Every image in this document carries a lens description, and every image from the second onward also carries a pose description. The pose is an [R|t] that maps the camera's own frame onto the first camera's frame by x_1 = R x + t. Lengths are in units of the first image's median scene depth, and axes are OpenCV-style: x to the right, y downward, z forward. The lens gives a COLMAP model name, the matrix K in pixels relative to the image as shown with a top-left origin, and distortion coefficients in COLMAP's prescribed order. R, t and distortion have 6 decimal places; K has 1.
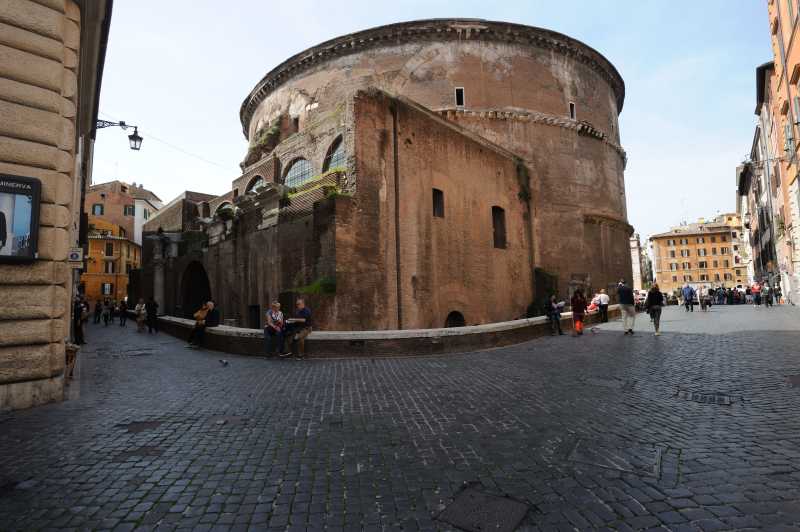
lens RADIAL K [[402.7, 0, 400.1], [0, 402.7, 265.8], [0, 0, 1]] dist [-0.001155, -0.000038]
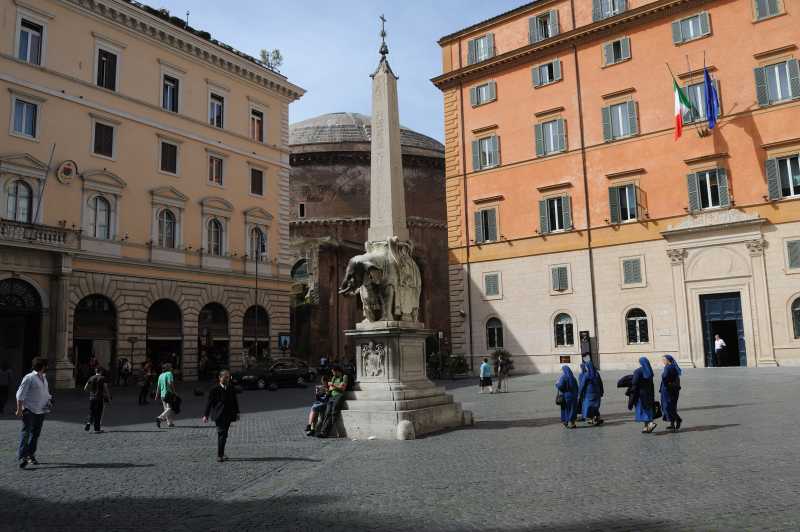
lens RADIAL K [[633.1, 0, 401.1], [0, 633.1, 266.8], [0, 0, 1]] dist [0.003207, 0.000434]
pose [[0.982101, 0.036556, 0.184775, -0.149335], [-0.023664, 0.997160, -0.071501, -0.073613], [-0.186864, 0.065849, 0.980176, -1.069254]]
